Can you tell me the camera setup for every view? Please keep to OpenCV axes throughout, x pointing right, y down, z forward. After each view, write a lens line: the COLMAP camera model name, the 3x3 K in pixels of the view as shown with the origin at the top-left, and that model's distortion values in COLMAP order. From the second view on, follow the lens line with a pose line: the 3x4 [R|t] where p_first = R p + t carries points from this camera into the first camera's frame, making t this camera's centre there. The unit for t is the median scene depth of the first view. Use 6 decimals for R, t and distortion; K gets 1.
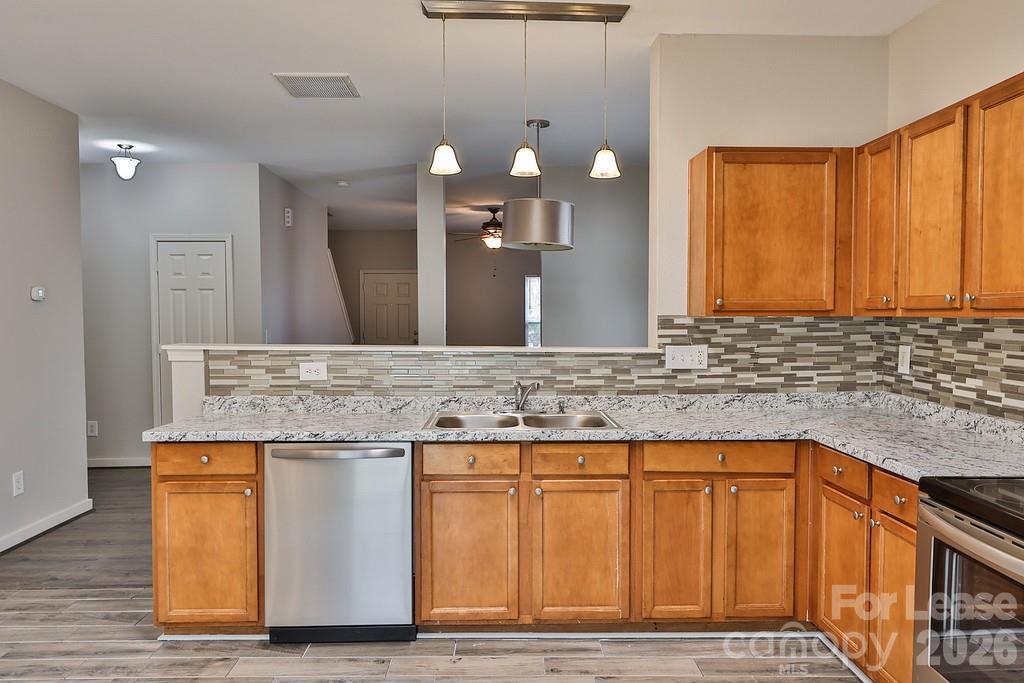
lens RADIAL K [[738.7, 0, 512.0], [0, 738.7, 341.5], [0, 0, 1]] dist [-0.007079, 0.001085]
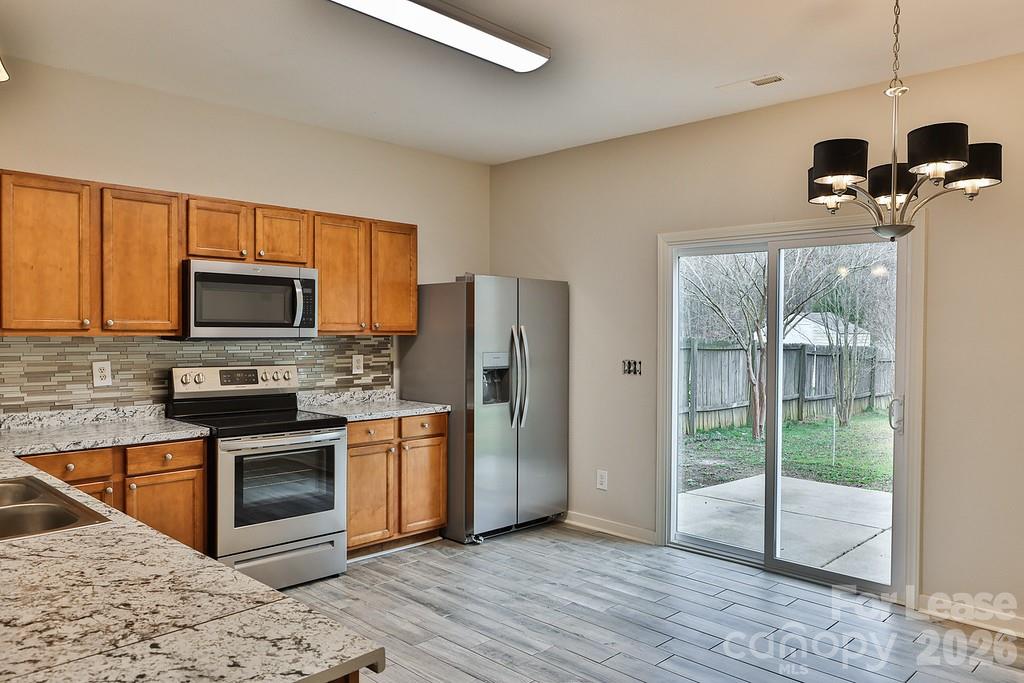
lens RADIAL K [[738.7, 0, 512.0], [0, 738.7, 341.5], [0, 0, 1]] dist [-0.007079, 0.001085]
pose [[-0.702714, -0.017103, 0.711267, -0.748374], [0.021505, 0.998744, 0.045262, -0.053832], [-0.711148, 0.047102, -0.701463, 1.106689]]
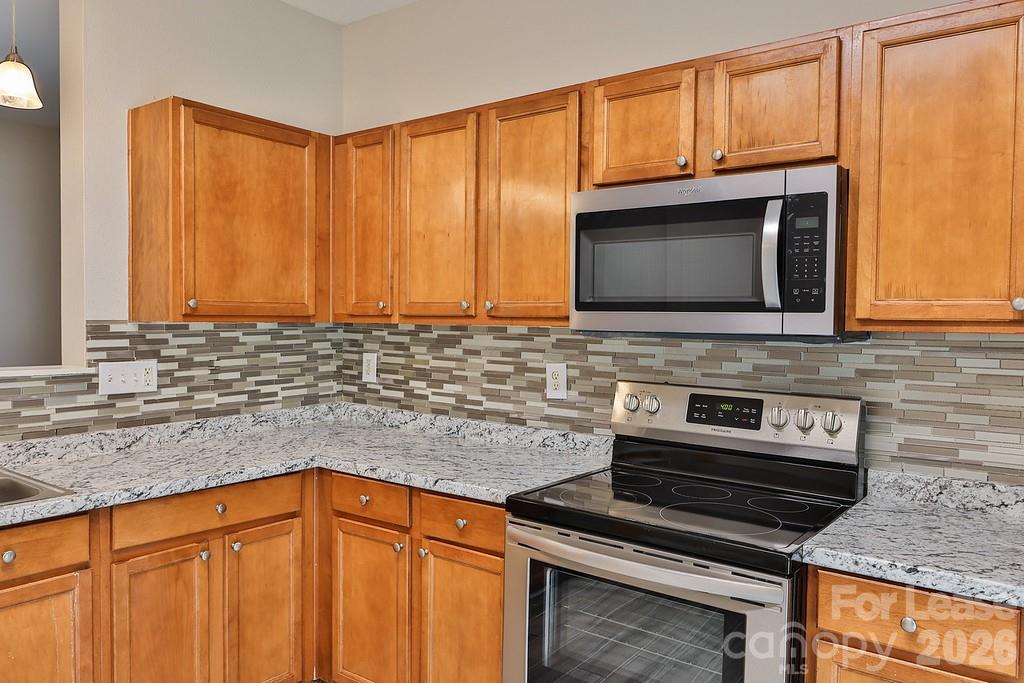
lens RADIAL K [[738.7, 0, 512.0], [0, 738.7, 341.5], [0, 0, 1]] dist [-0.007079, 0.001085]
pose [[0.618046, -0.016966, 0.785959, -0.114694], [0.019697, 0.999787, 0.006093, -0.012294], [-0.785895, 0.011715, 0.618249, 0.269644]]
